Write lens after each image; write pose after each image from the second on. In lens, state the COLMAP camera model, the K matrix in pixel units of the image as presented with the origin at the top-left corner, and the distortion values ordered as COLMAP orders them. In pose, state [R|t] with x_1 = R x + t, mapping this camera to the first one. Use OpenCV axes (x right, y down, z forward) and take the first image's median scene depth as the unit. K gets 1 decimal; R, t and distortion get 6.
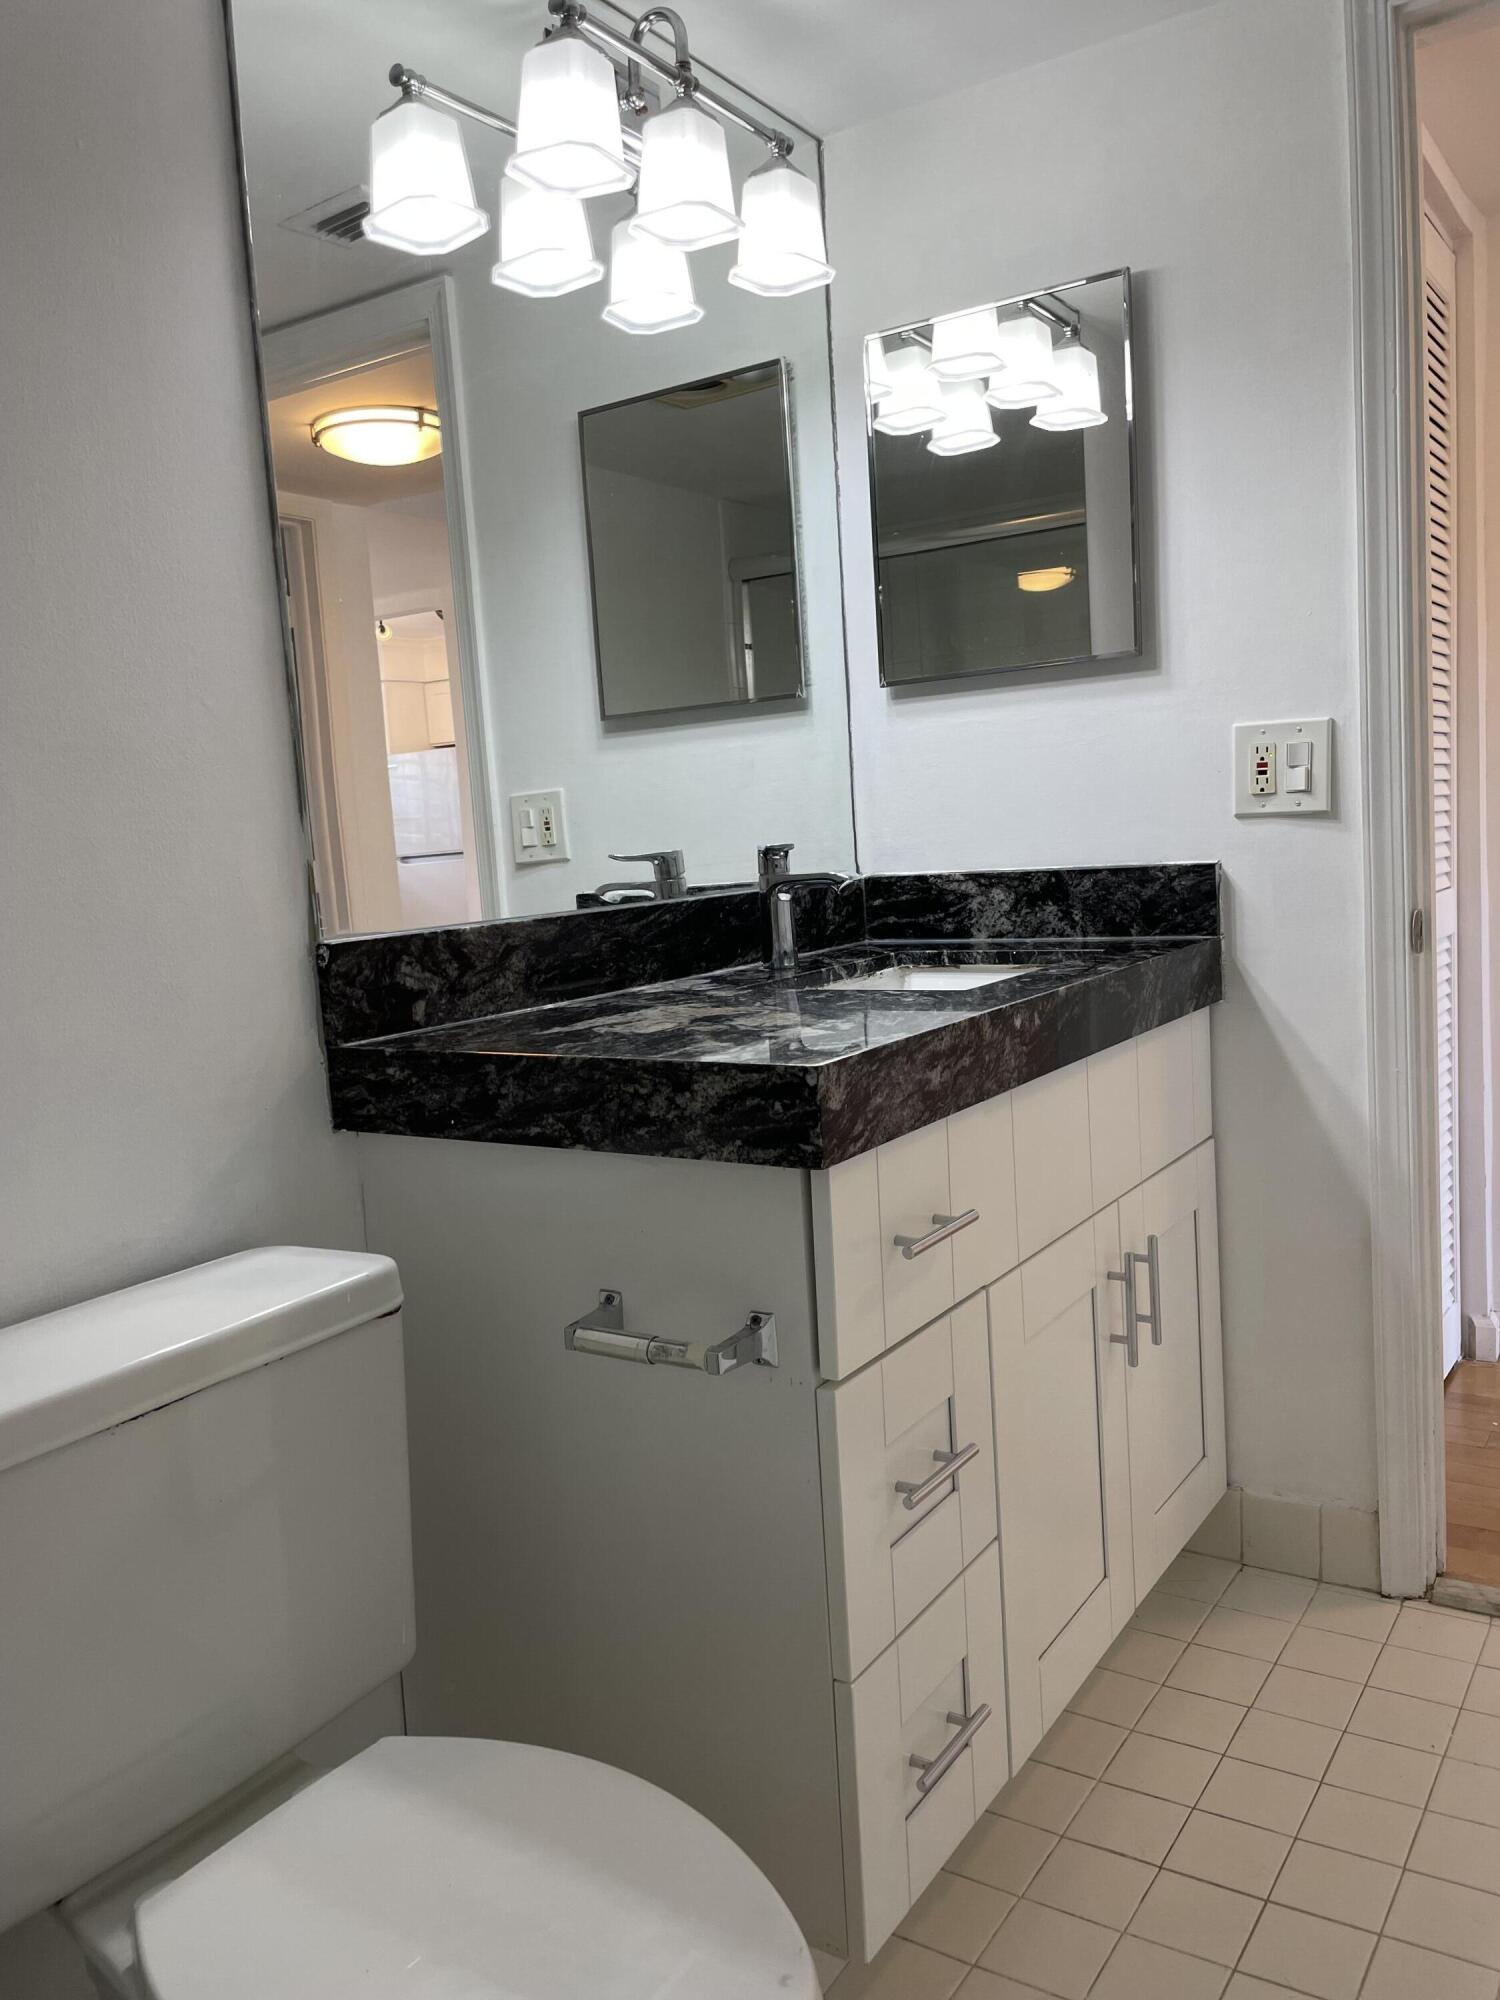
lens RADIAL K [[1521.7, 0, 741.0], [0, 1521.7, 999.9], [0, 0, 1]] dist [0.086921, -0.118689]
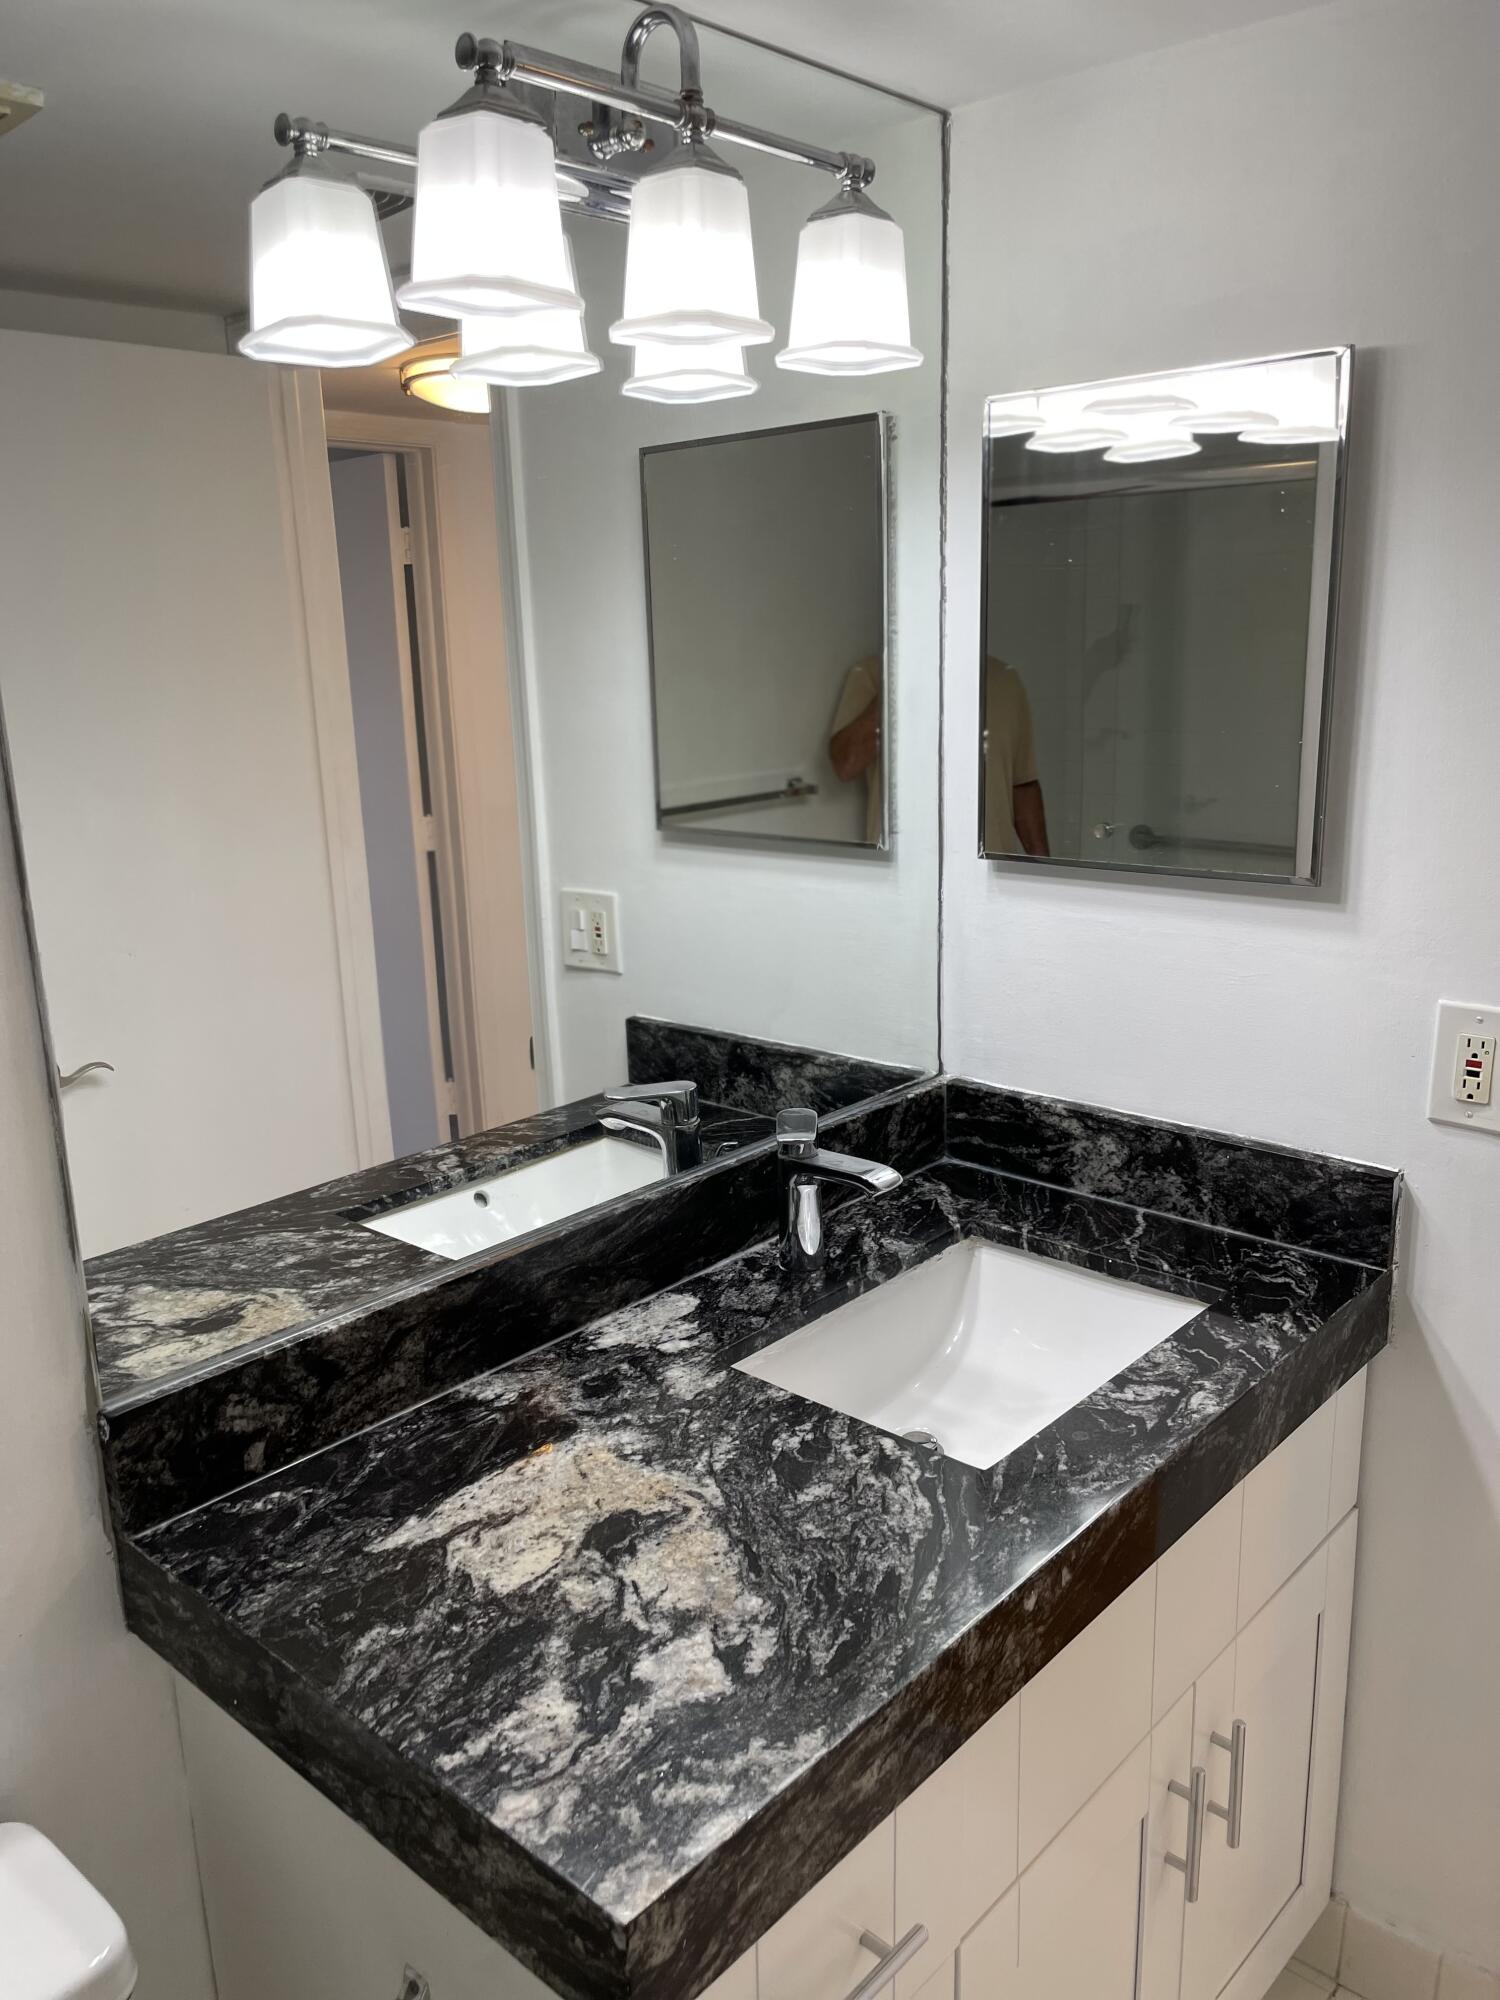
lens RADIAL K [[1521.7, 0, 749.7], [0, 1521.7, 994.5], [0, 0, 1]] dist [0.086921, -0.118689]
pose [[0.987856, 0.069930, -0.138748, 0.095977], [-0.049858, 0.988436, 0.143205, -0.260895], [0.147158, -0.134548, 0.979919, 0.230352]]
